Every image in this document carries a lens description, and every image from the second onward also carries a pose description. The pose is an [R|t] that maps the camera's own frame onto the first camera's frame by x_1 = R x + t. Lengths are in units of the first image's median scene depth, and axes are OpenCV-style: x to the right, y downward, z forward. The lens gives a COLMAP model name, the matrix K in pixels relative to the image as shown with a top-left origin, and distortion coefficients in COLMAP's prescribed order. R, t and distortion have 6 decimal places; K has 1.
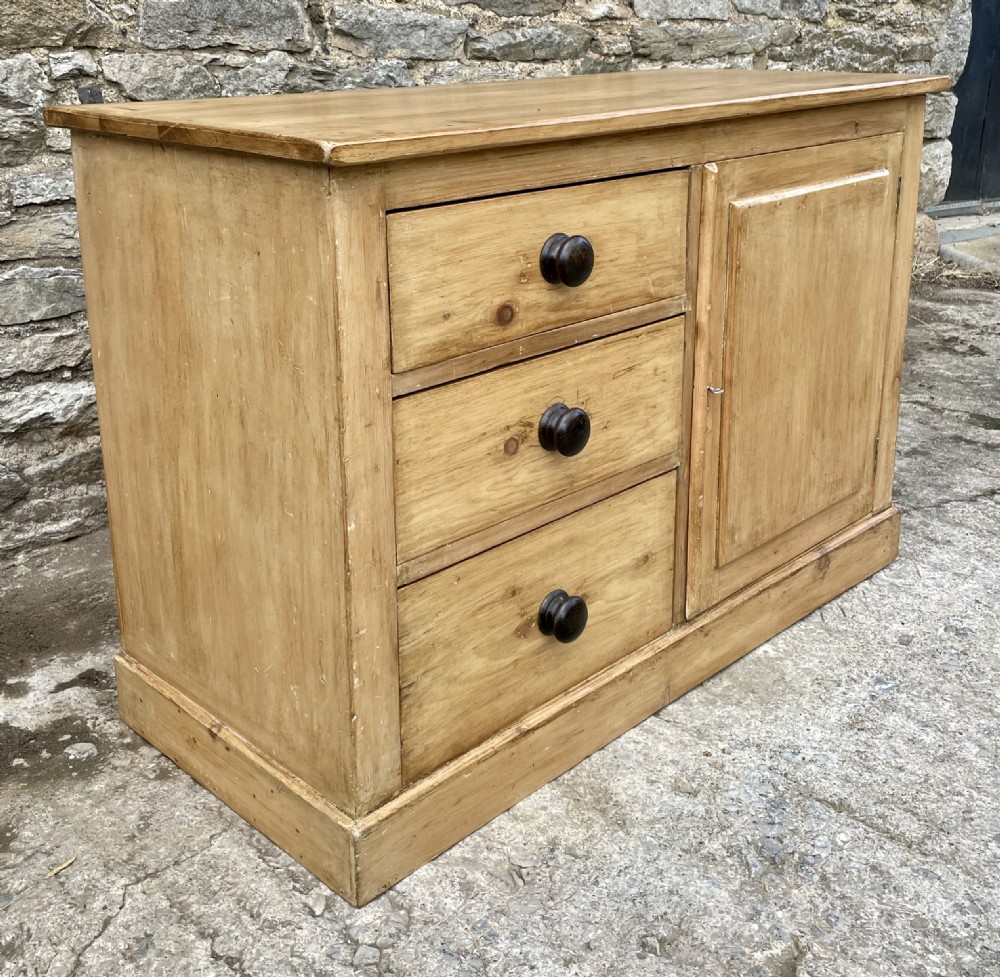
lens RADIAL K [[1217.1, 0, 495.5], [0, 1217.1, 358.1], [0, 0, 1]] dist [0.042510, 0.000000]
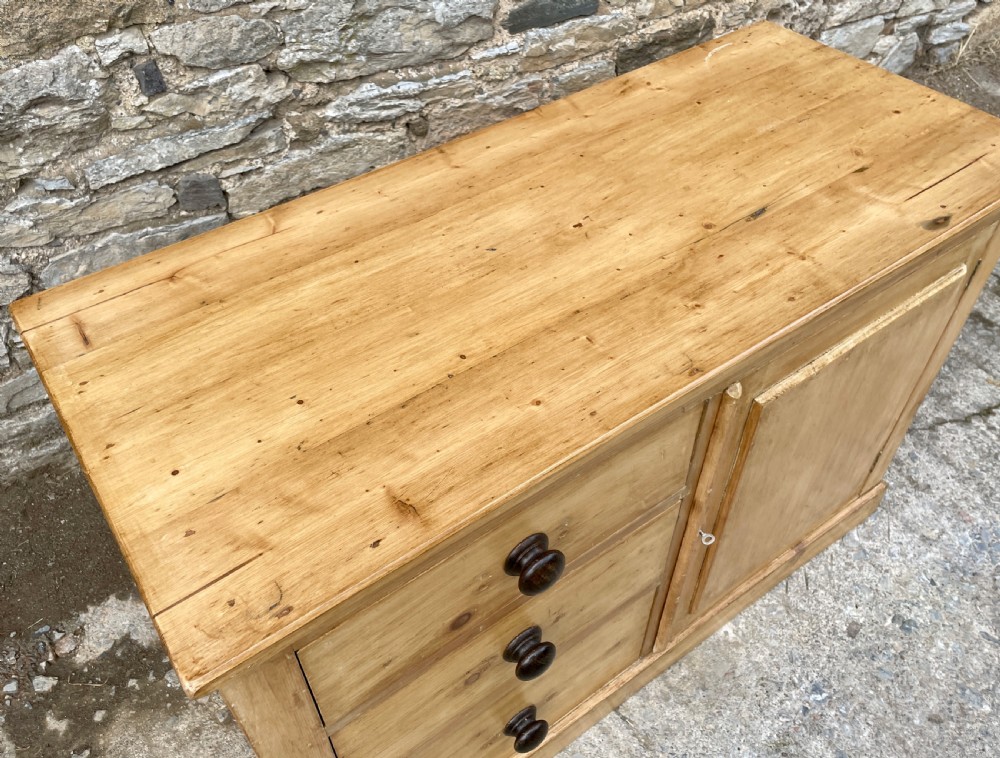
lens RADIAL K [[816.6, 0, 474.1], [0, 816.6, 349.7], [0, 0, 1]] dist [0.058466, -0.073496]
pose [[0.982827, 0.115134, -0.144203, 0.069634], [-0.031193, 0.873888, 0.485126, -0.428273], [0.181872, -0.472297, 0.862472, 0.433446]]
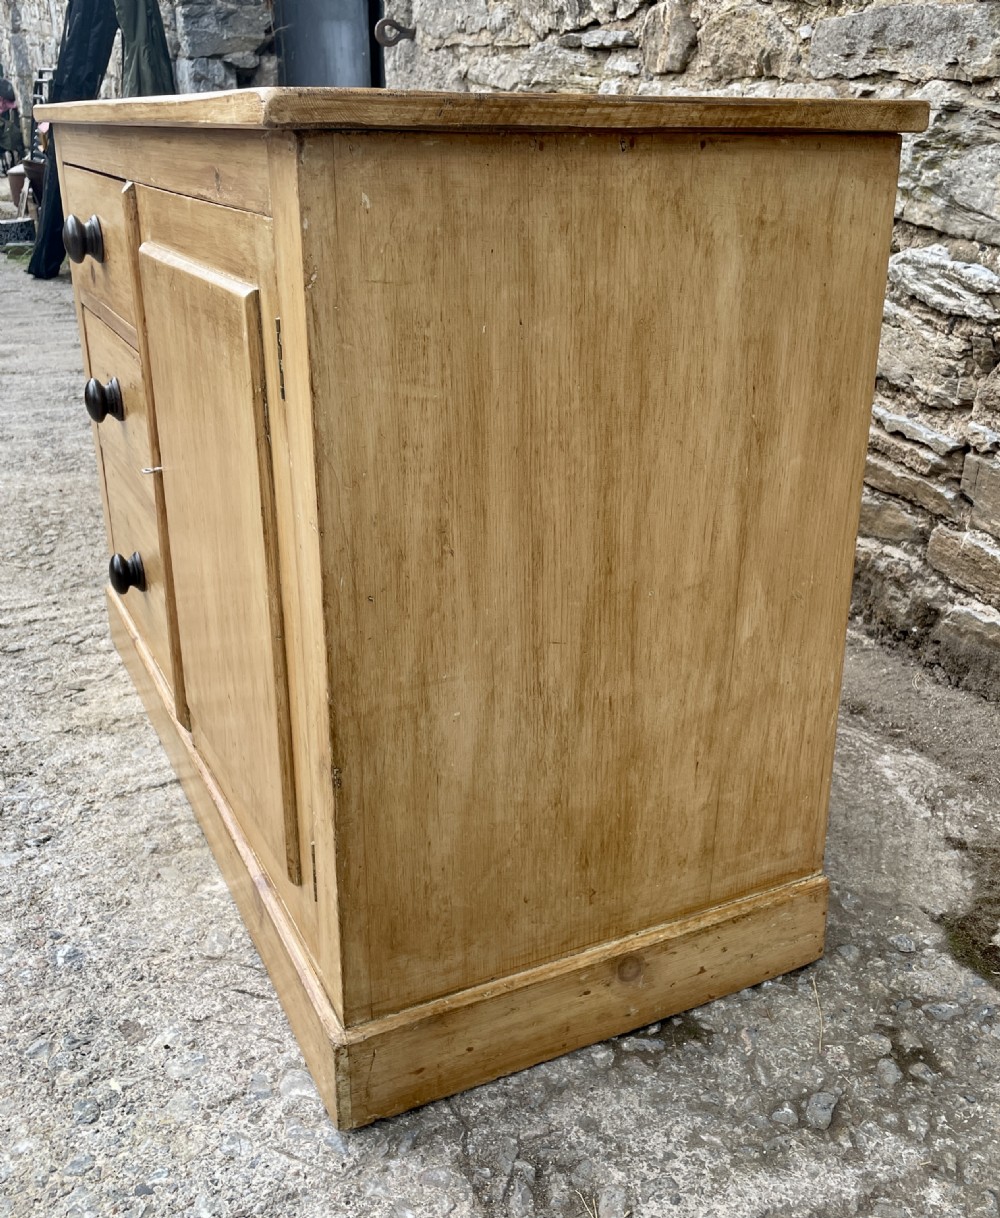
lens RADIAL K [[1221.4, 0, 535.4], [0, 1221.4, 598.2], [0, 0, 1]] dist [0.029542, 0.000000]
pose [[-0.312929, 0.347376, -0.883971, 0.850577], [-0.267937, 0.860625, 0.433053, -0.324132], [0.911200, 0.372364, -0.176239, 1.385657]]
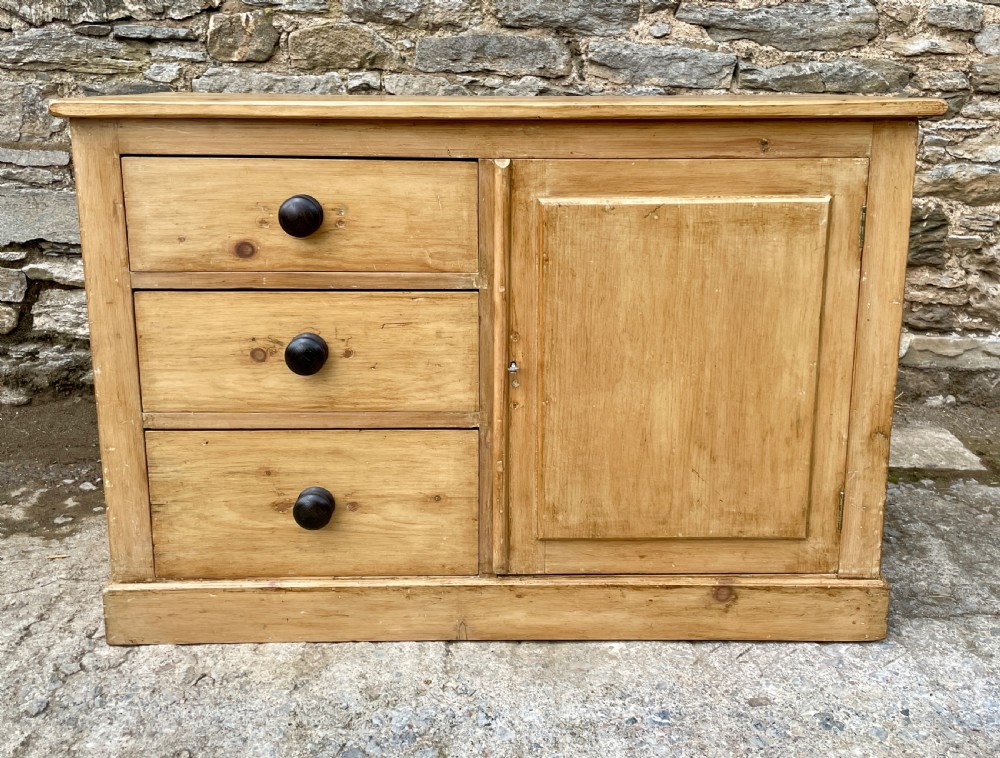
lens RADIAL K [[1005.8, 0, 505.3], [0, 1005.8, 311.3], [0, 0, 1]] dist [0.040185, 0.000000]
pose [[0.712665, 0.165874, -0.681612, 0.763714], [-0.200612, 0.979255, 0.028555, -0.046282], [0.672208, 0.116390, 0.731157, 0.320647]]
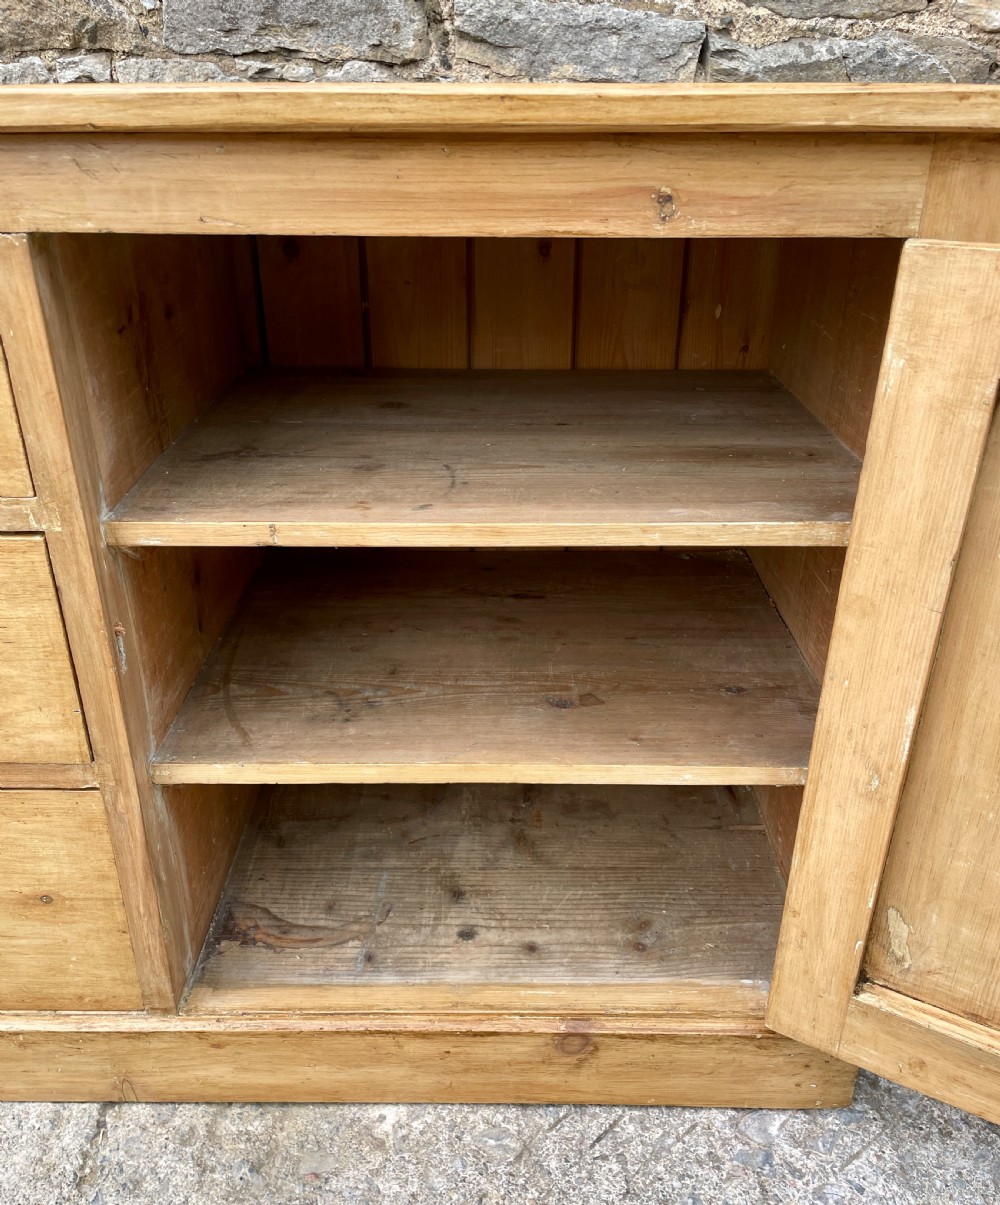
lens RADIAL K [[1016.0, 0, 495.1], [0, 1016.0, 639.2], [0, 0, 1]] dist [0.074959, -0.114200]
pose [[0.702870, 0.339897, -0.624855, 0.550103], [-0.204121, 0.937880, 0.280565, -0.148485], [0.681402, -0.069654, 0.728587, 0.762140]]
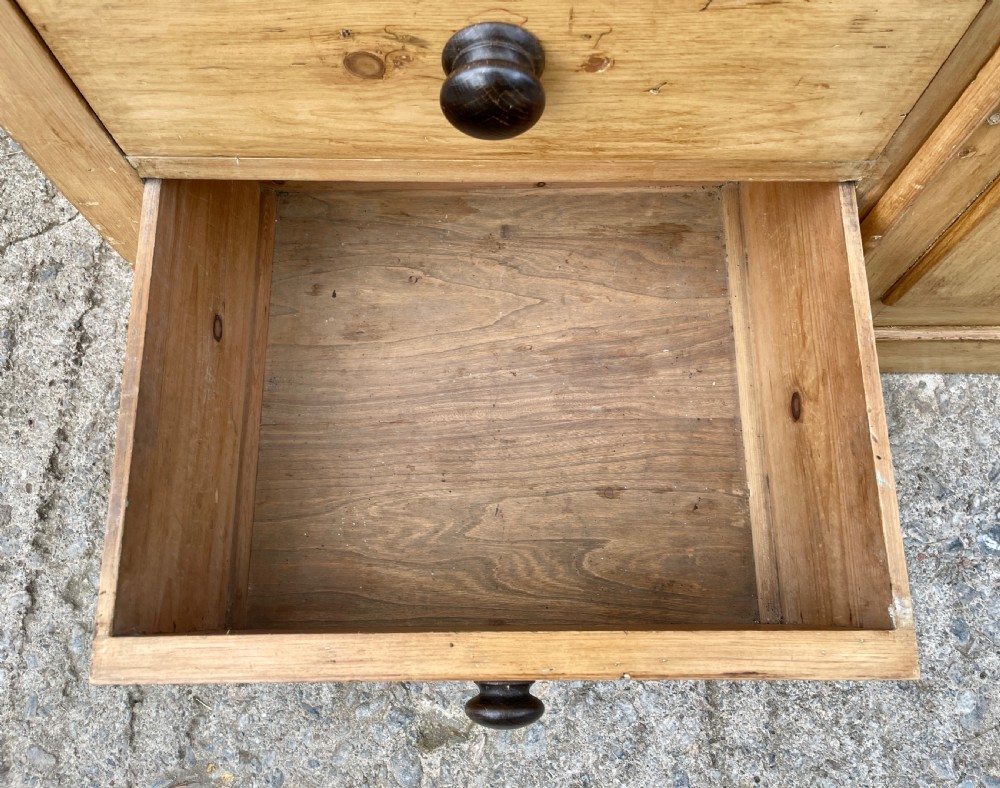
lens RADIAL K [[817.8, 0, 501.3], [0, 817.8, 383.4], [0, 0, 1]] dist [0.065883, -0.083606]
pose [[0.698495, 0.673495, -0.241887, 0.183965], [-0.193980, 0.503553, 0.841906, -0.130704], [0.688823, -0.541146, 0.482374, 0.665492]]
